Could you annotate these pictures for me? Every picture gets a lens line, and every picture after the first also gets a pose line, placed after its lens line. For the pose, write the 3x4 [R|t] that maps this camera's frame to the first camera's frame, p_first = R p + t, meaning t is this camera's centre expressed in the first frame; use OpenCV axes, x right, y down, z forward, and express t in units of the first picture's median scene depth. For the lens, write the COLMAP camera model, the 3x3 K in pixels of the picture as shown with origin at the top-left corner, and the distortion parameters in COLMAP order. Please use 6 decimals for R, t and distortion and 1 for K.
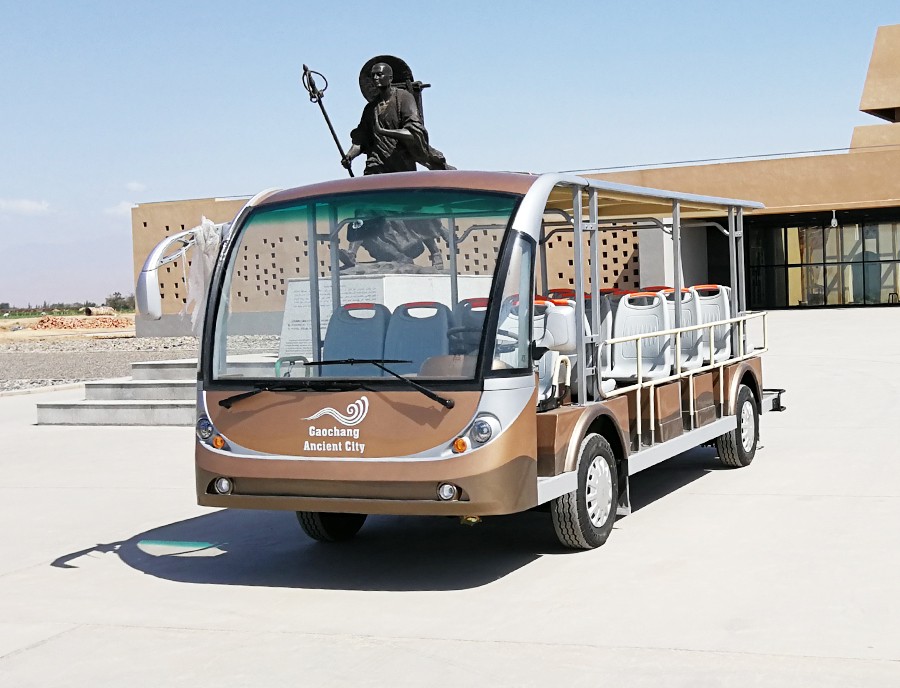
lens RADIAL K [[1372.2, 0, 450.0], [0, 1372.2, 344.0], [0, 0, 1]] dist [0.016507, 0.005159]
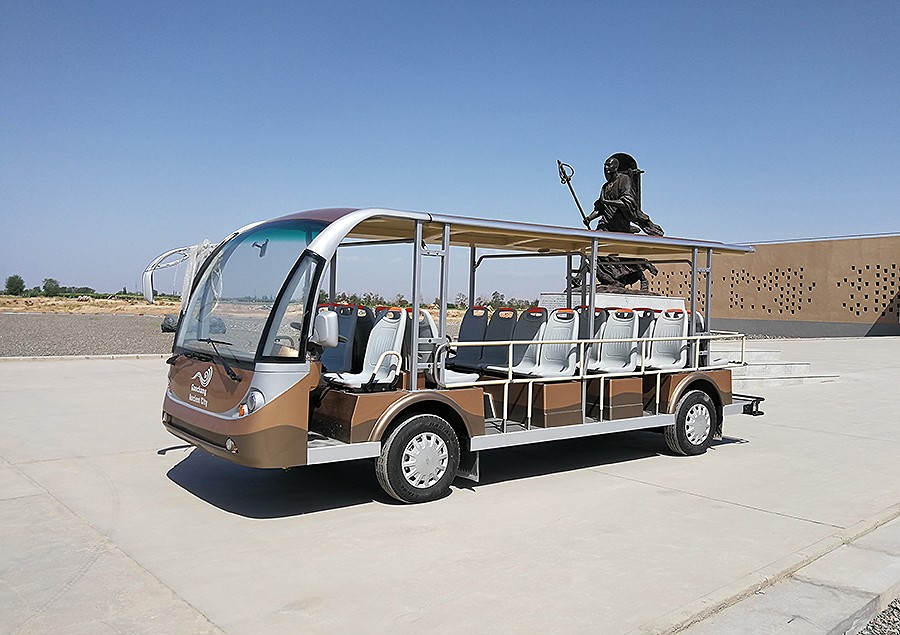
lens RADIAL K [[735.6, 0, 450.0], [0, 735.6, 317.5], [0, 0, 1]] dist [0.010571, 0.004112]
pose [[0.876382, 0.067727, -0.476830, 0.488531], [-0.075493, 0.997142, 0.002877, -0.030905], [0.475662, 0.033476, 0.878991, 0.447010]]
